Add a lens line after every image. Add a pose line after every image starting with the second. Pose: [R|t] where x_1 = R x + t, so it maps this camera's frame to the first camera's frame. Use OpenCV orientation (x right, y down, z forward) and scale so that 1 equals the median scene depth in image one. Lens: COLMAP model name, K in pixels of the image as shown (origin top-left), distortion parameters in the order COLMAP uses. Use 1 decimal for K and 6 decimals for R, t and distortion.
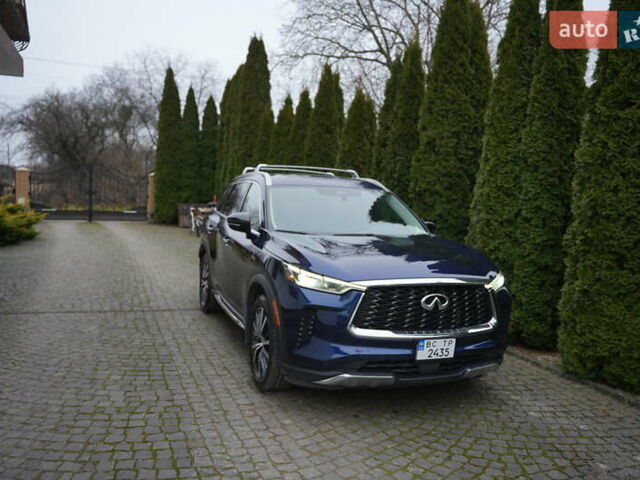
lens RADIAL K [[591.0, 0, 326.6], [0, 591.0, 238.9], [0, 0, 1]] dist [-0.064862, 0.001866]
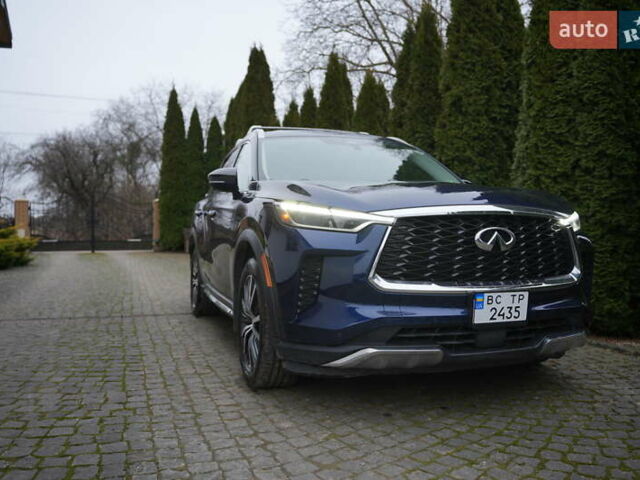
lens RADIAL K [[581.7, 0, 320.0], [0, 581.7, 240.0], [0, 0, 1]] dist [-0.068583, 0.016026]
pose [[0.998204, -0.046688, -0.037540, 0.004464], [0.043893, 0.996429, -0.072130, 0.103073], [0.040773, 0.070353, 0.996689, 0.224415]]
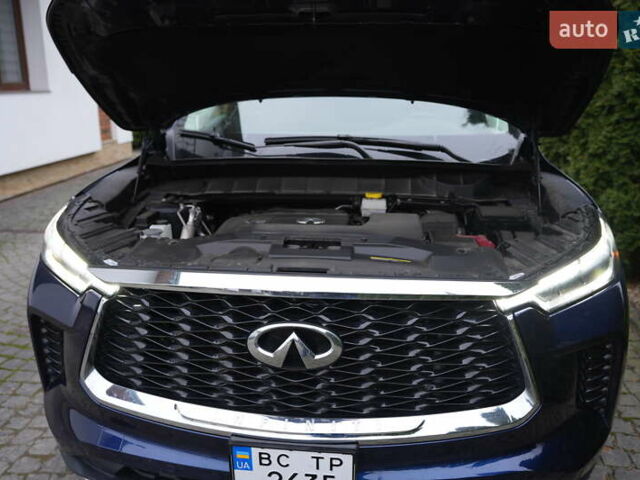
lens RADIAL K [[581.7, 0, 320.0], [0, 581.7, 240.0], [0, 0, 1]] dist [-0.068583, 0.016026]
pose [[0.885446, 0.072088, -0.459117, 0.243168], [0.011948, 0.984039, 0.177552, -0.008898], [0.464589, -0.162698, 0.870452, 0.505266]]
